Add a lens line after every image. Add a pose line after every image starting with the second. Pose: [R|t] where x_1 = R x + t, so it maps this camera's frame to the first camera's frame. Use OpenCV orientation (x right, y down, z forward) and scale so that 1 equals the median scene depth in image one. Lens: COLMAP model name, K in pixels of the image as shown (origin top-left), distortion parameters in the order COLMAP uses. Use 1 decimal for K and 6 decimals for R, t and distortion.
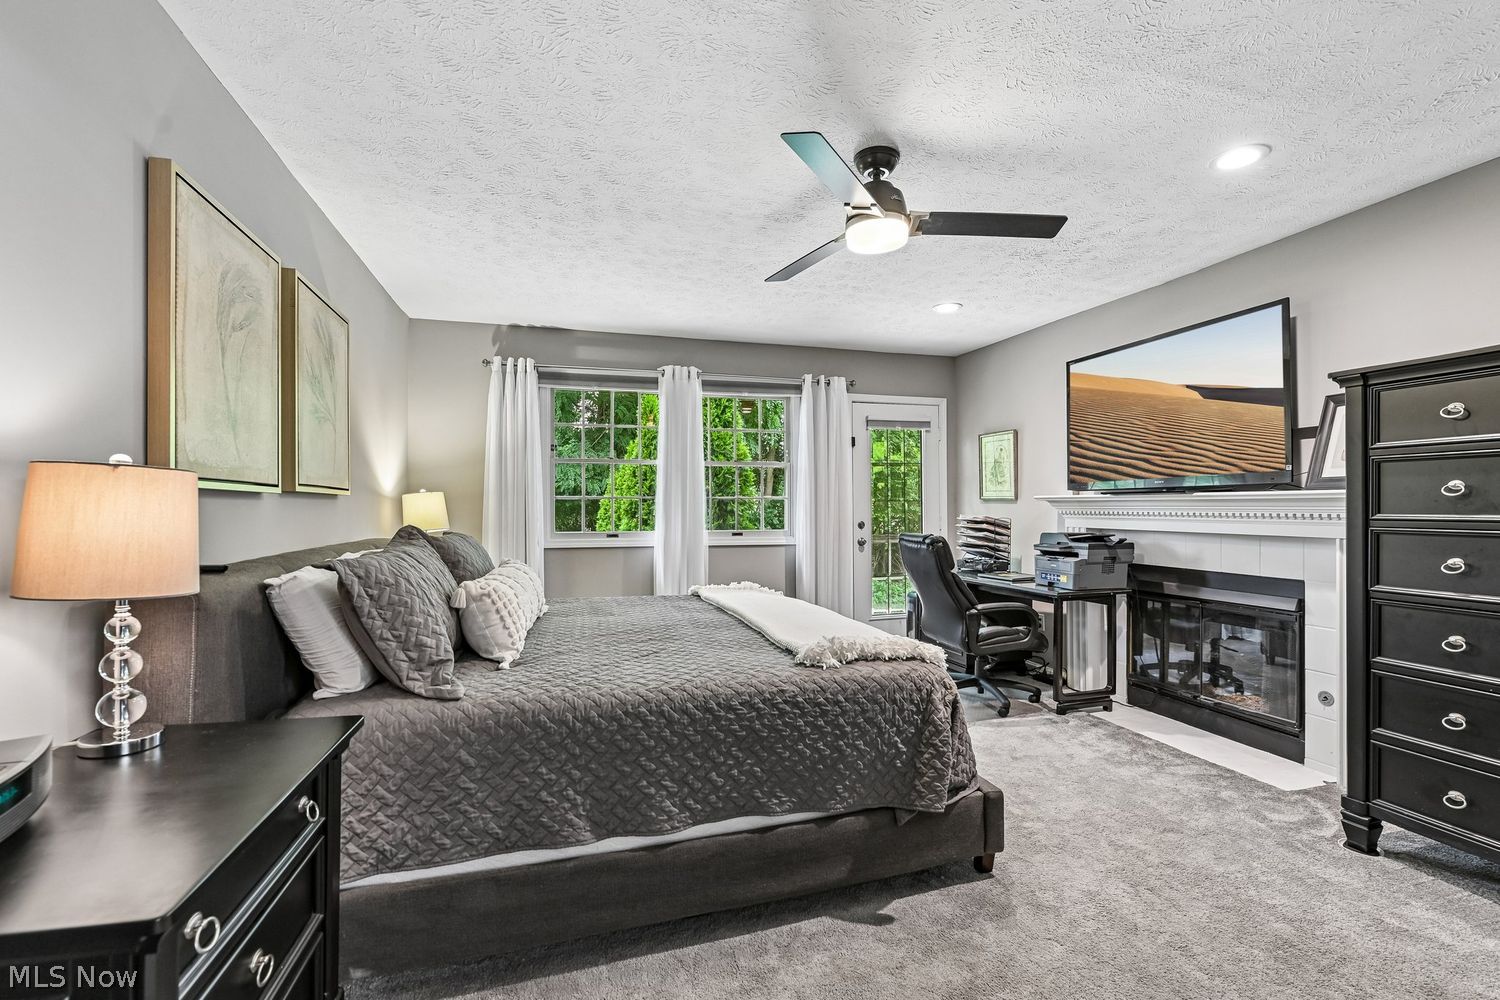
lens RADIAL K [[673.4, 0, 753.7], [0, 673.4, 507.6], [0, 0, 1]] dist [0.003686, -0.003188]
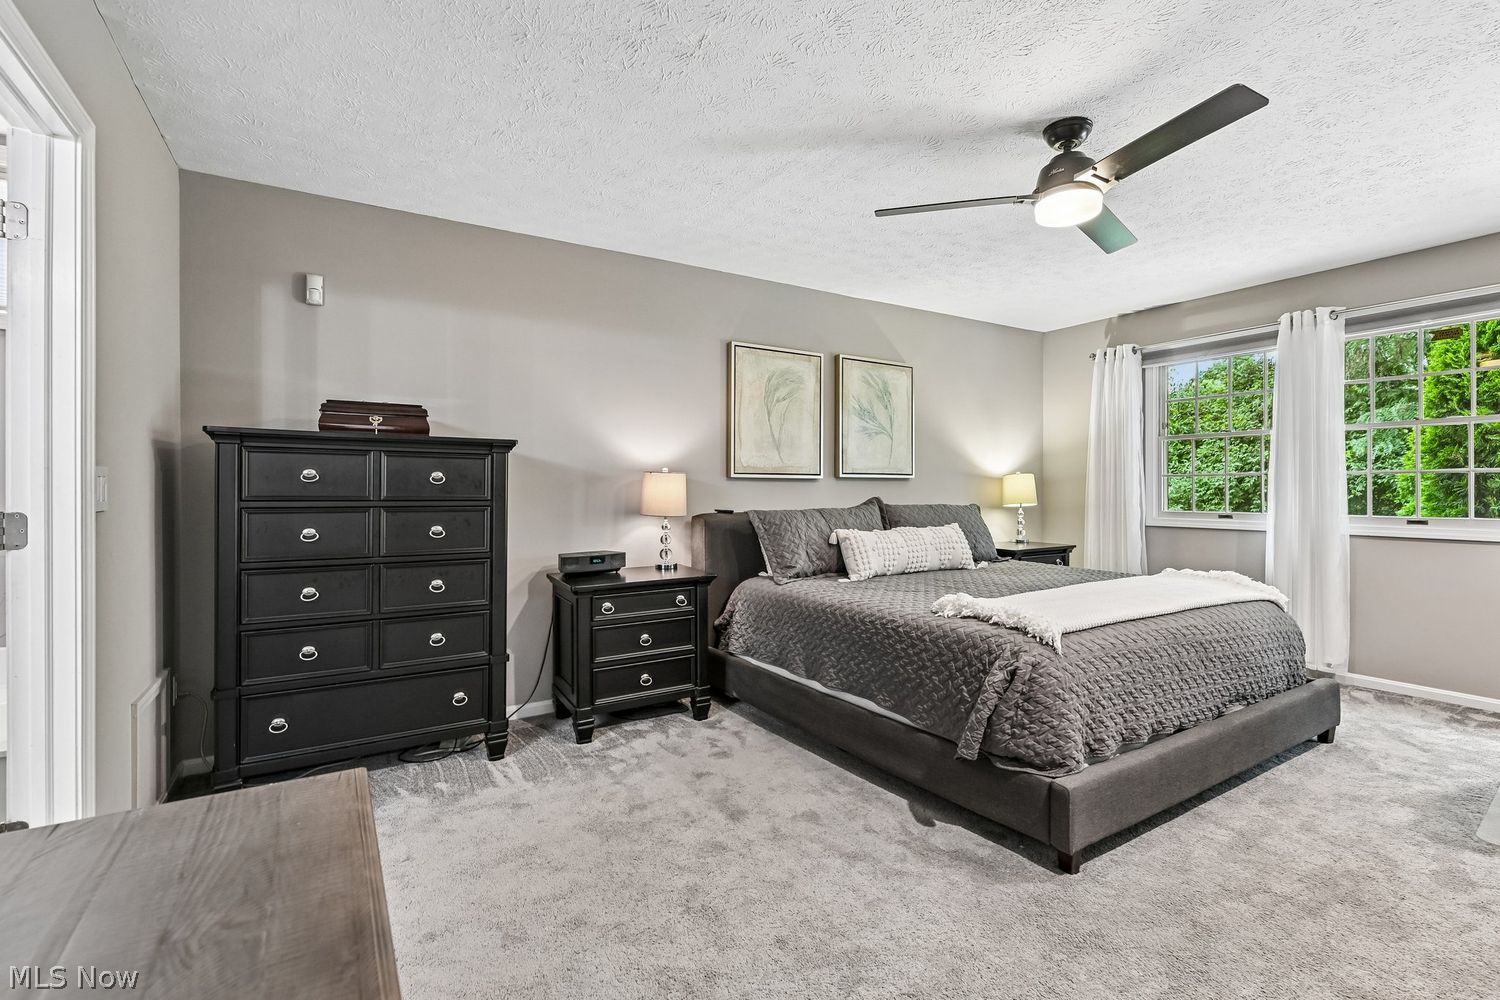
lens RADIAL K [[673.4, 0, 749.9], [0, 673.4, 492.1], [0, 0, 1]] dist [0.003686, -0.003188]
pose [[0.267497, 0.005094, -0.963545, 1.211106], [0.001253, 0.999983, 0.005634, 0.006360], [0.963558, -0.002714, 0.267486, 0.347948]]
